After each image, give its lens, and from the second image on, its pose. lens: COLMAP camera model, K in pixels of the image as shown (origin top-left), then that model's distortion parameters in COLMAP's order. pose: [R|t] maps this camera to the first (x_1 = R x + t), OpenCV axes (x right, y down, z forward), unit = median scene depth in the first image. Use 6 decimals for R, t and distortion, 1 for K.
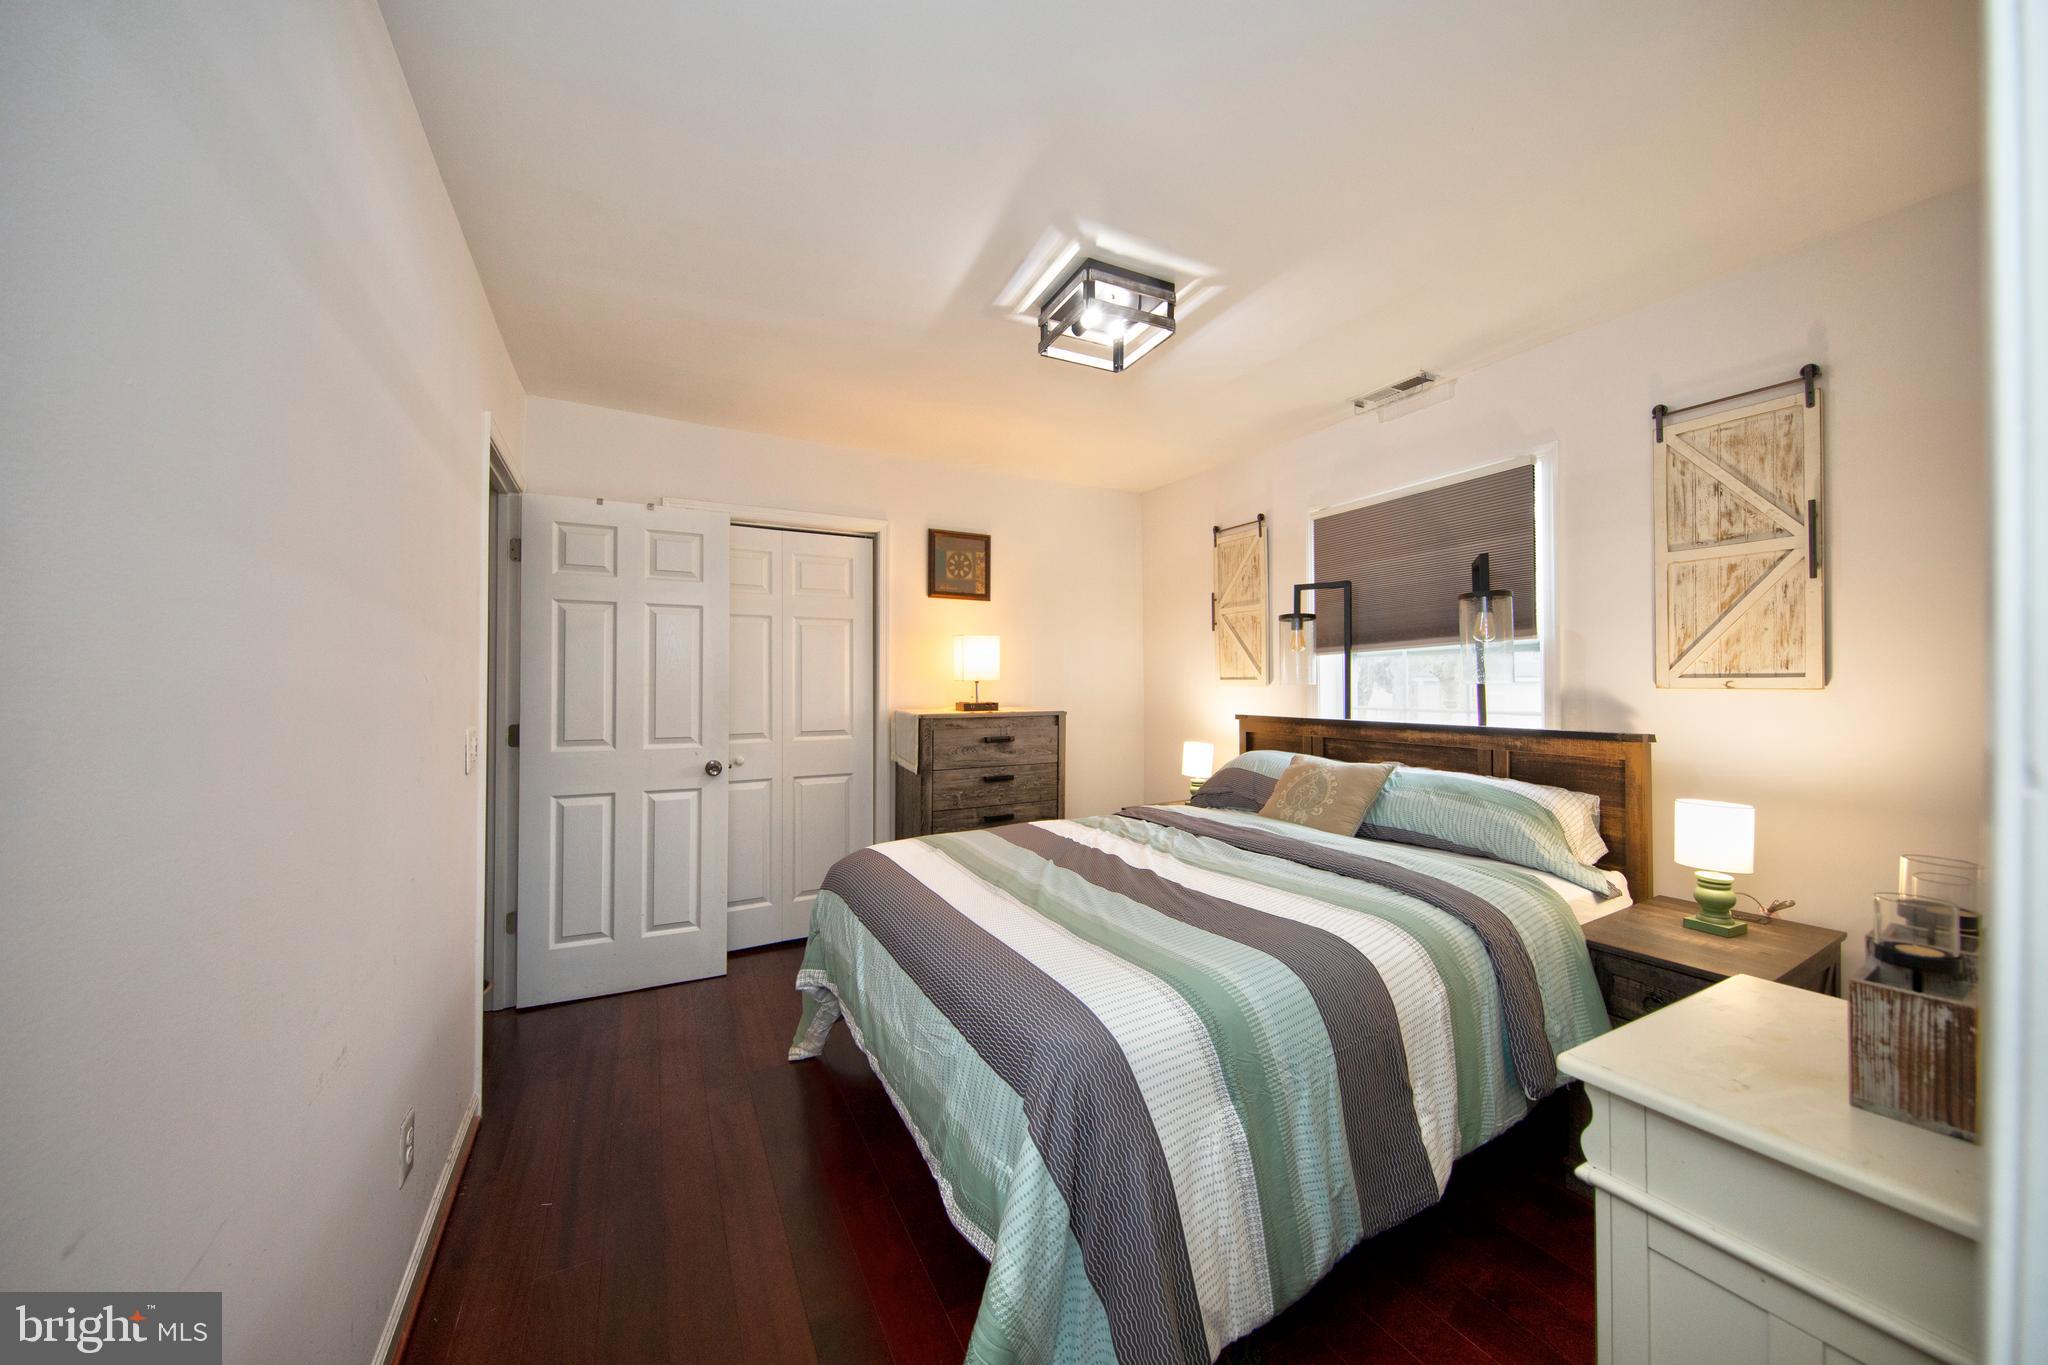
lens RADIAL K [[735.0, 0, 1035.1], [0, 735.0, 679.7], [0, 0, 1]] dist [0.005879, -0.000176]
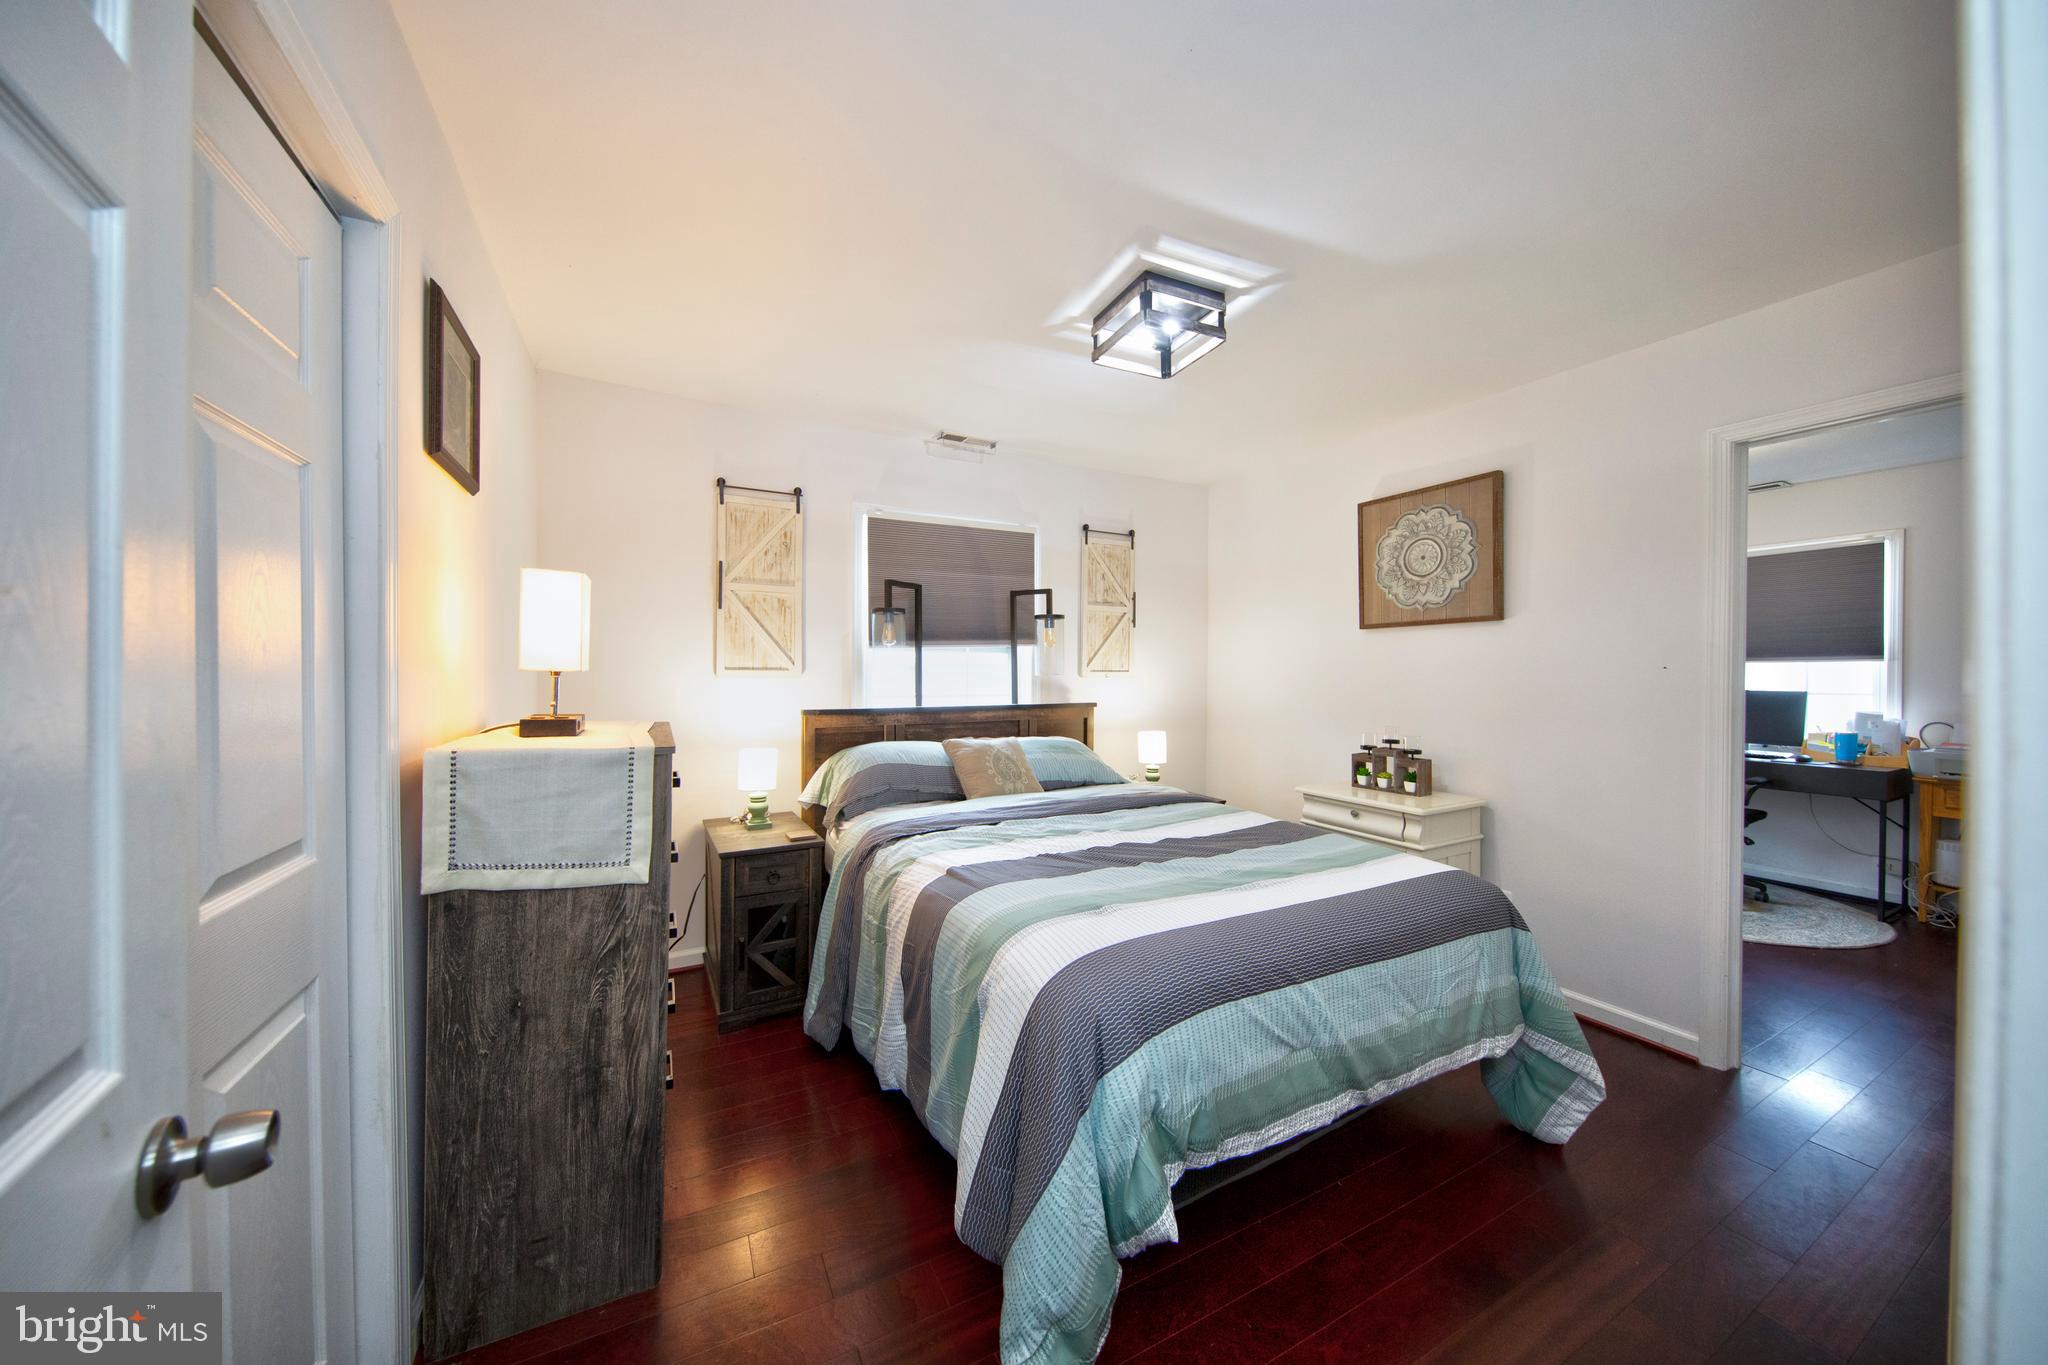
lens RADIAL K [[724.4, 0, 1013.4], [0, 724.4, 674.2], [0, 0, 1]] dist [0.017628, -0.007675]
pose [[-0.010581, -0.005186, 0.999931, -0.851920], [-0.010730, 0.999930, 0.005073, -0.003845], [-0.999886, -0.010676, -0.010636, 1.059293]]
